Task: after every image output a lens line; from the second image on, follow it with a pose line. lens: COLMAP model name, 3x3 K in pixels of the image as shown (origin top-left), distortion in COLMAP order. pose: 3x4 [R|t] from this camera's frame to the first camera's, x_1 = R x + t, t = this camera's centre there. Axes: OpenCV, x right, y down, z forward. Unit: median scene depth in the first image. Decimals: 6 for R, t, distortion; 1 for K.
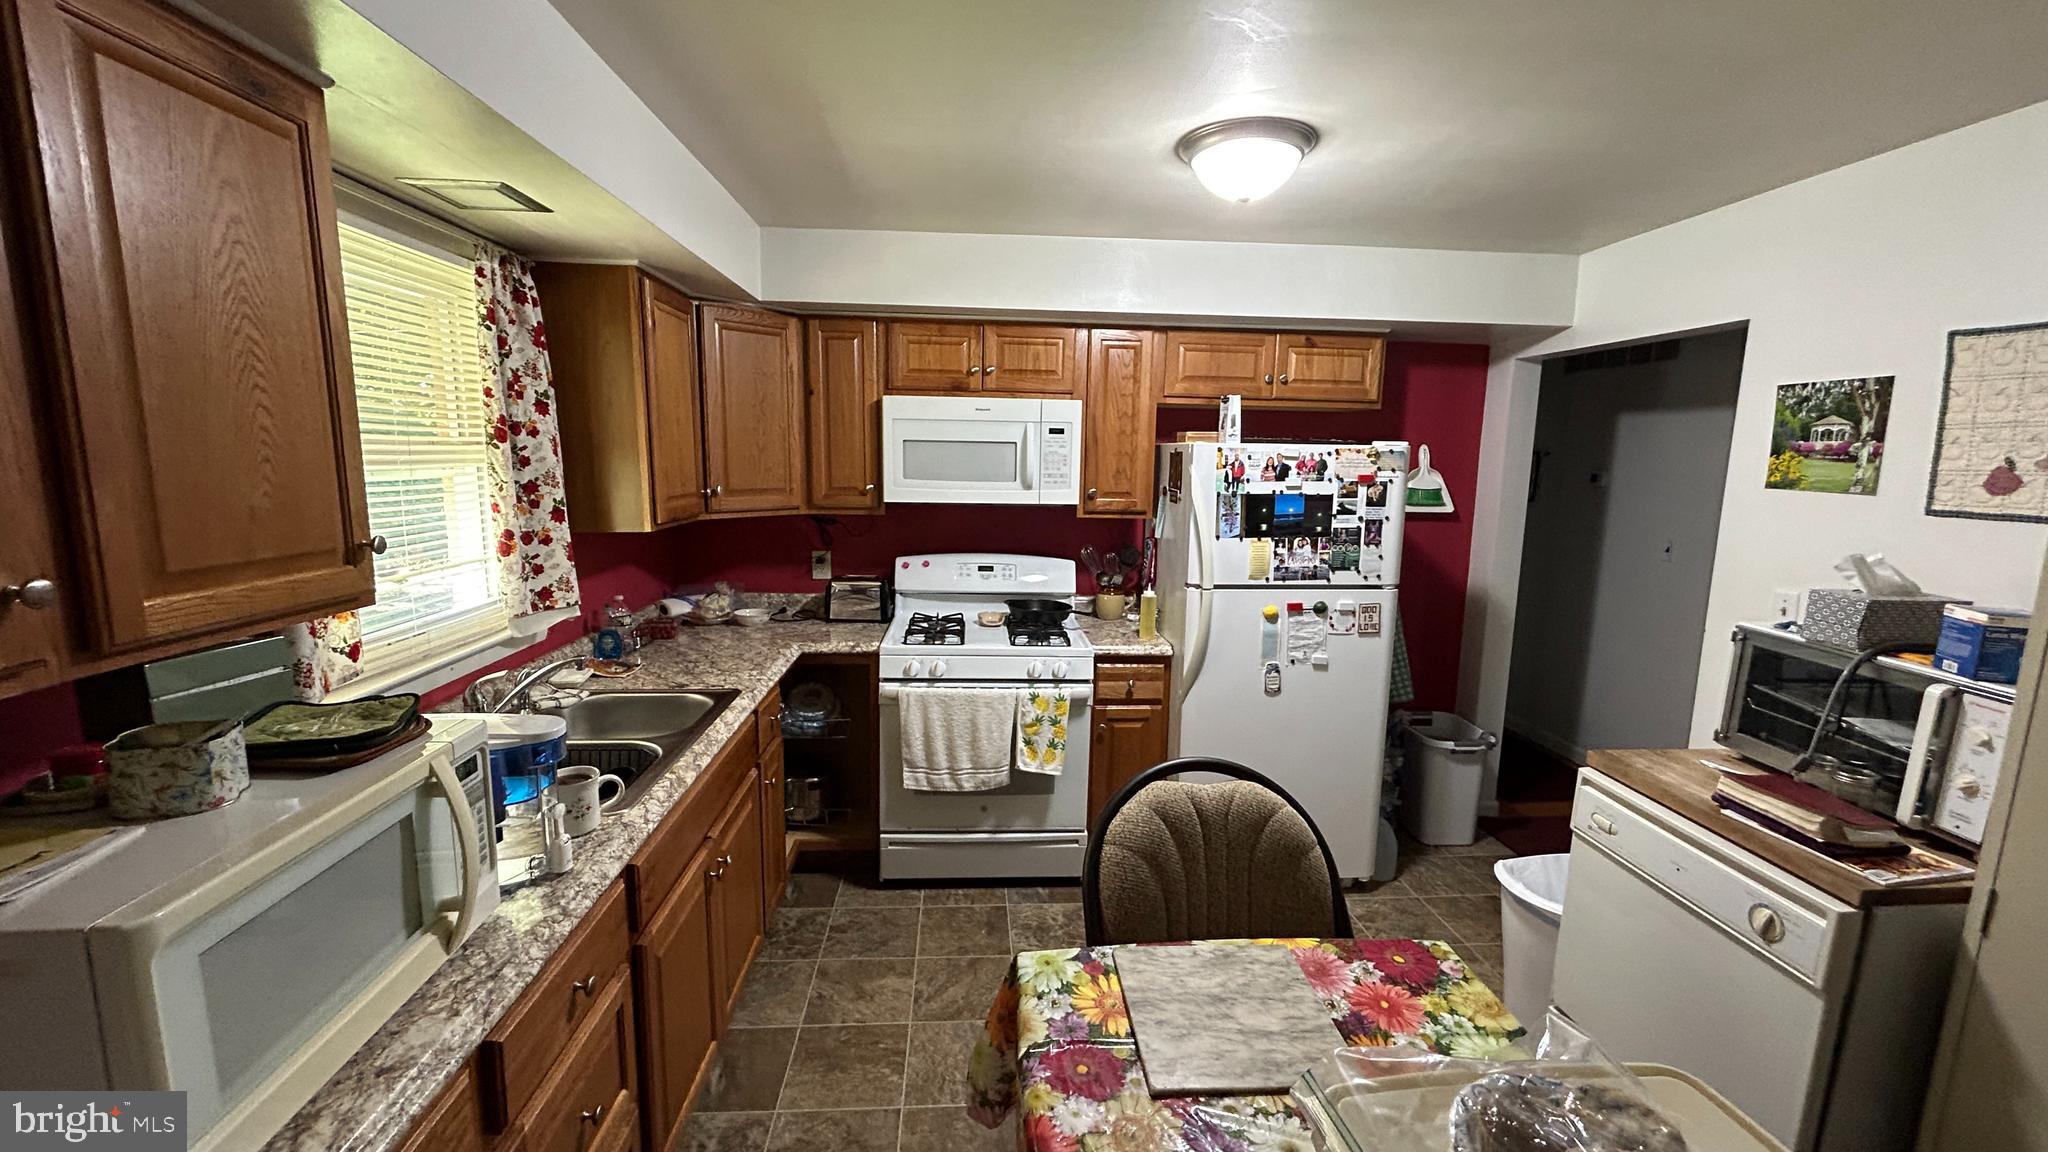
lens RADIAL K [[828.6, 0, 1025.4], [0, 828.6, 577.8], [0, 0, 1]] dist [0.000276, -0.000642]
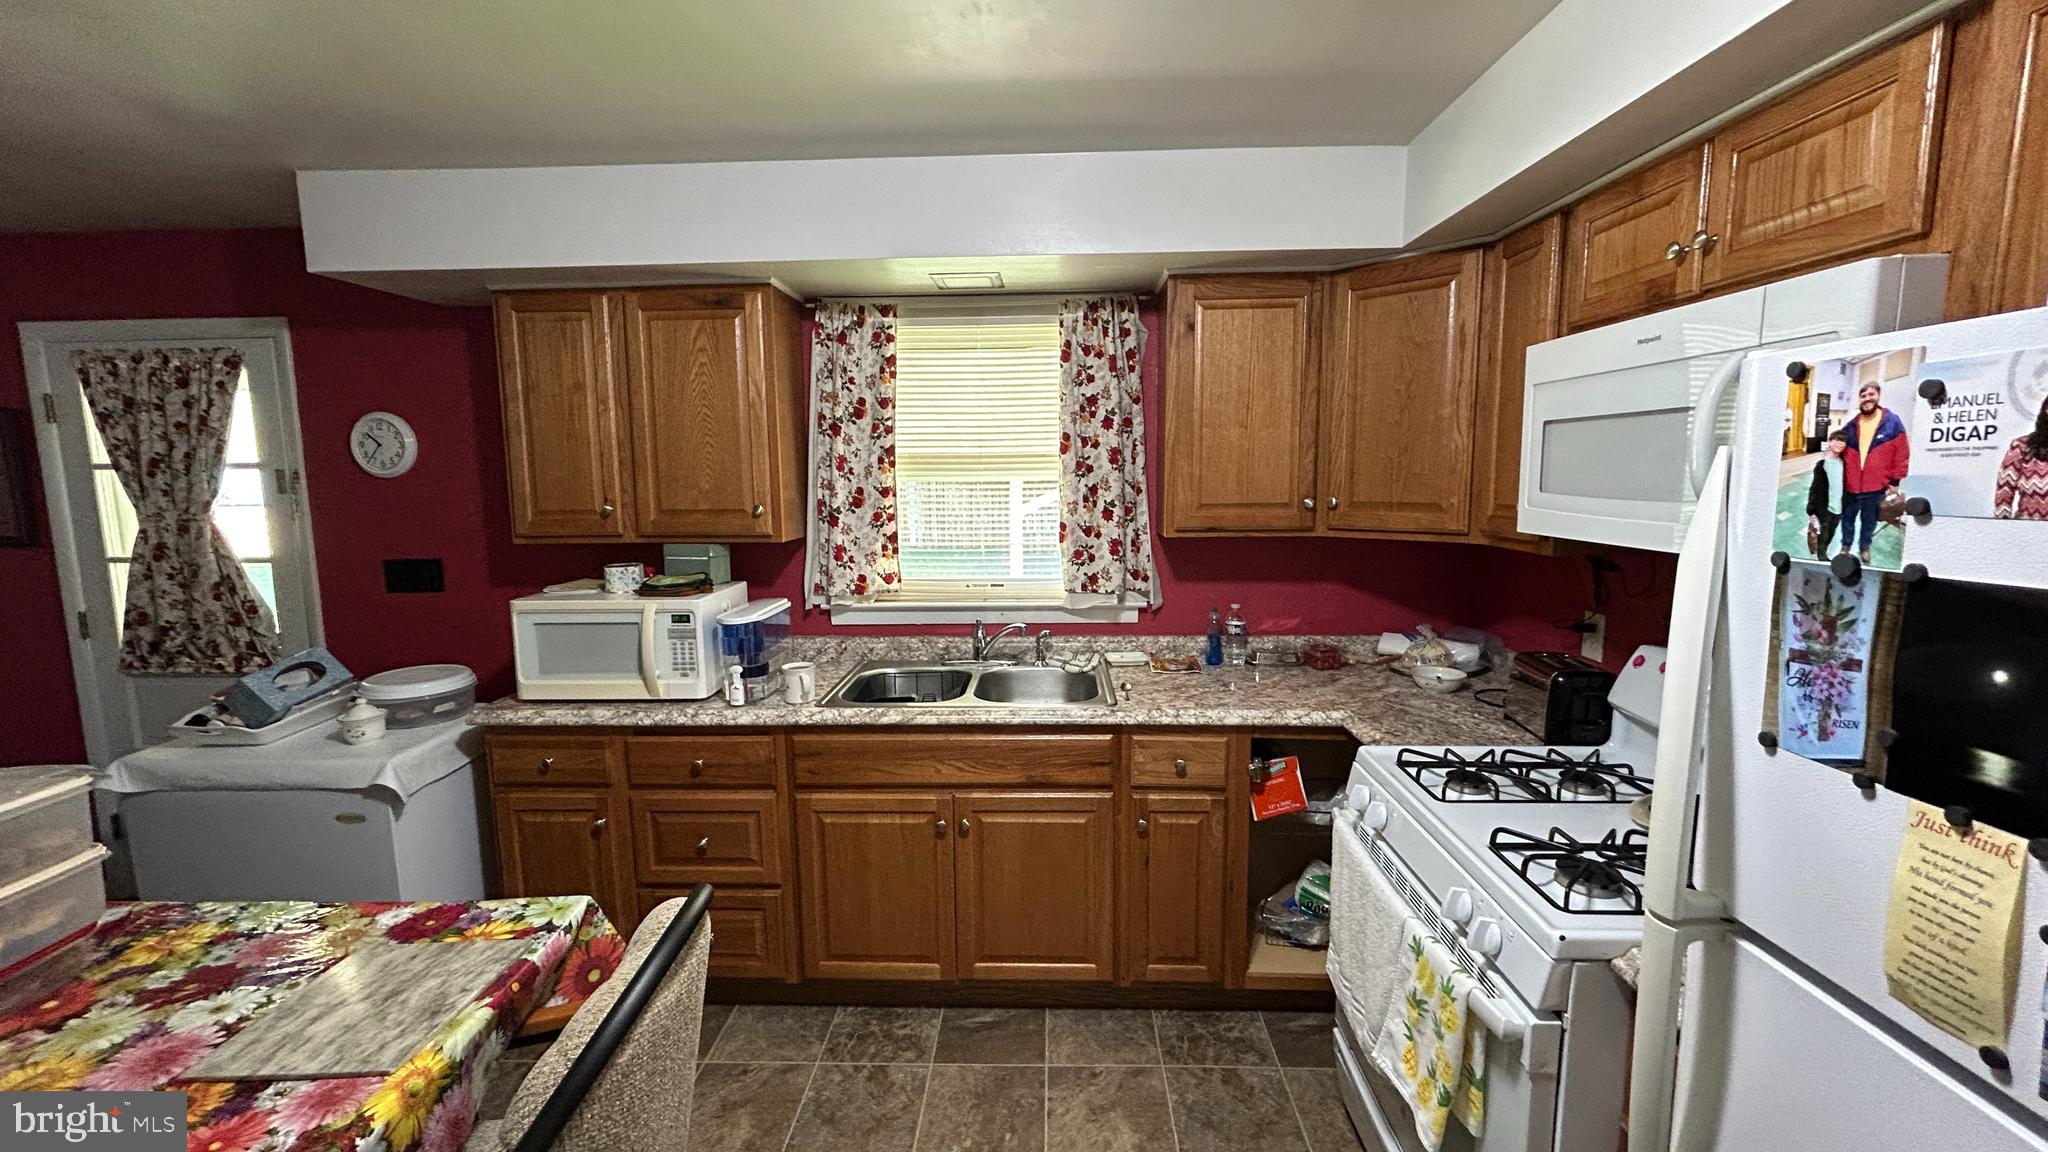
lens RADIAL K [[828.6, 0, 1025.4], [0, 828.6, 577.8], [0, 0, 1]] dist [0.000276, -0.000642]
pose [[-0.109874, 0.111854, -0.987632, 0.493116], [-0.140752, 0.981883, 0.126862, -0.096583], [0.983929, 0.152950, -0.092140, 0.812248]]
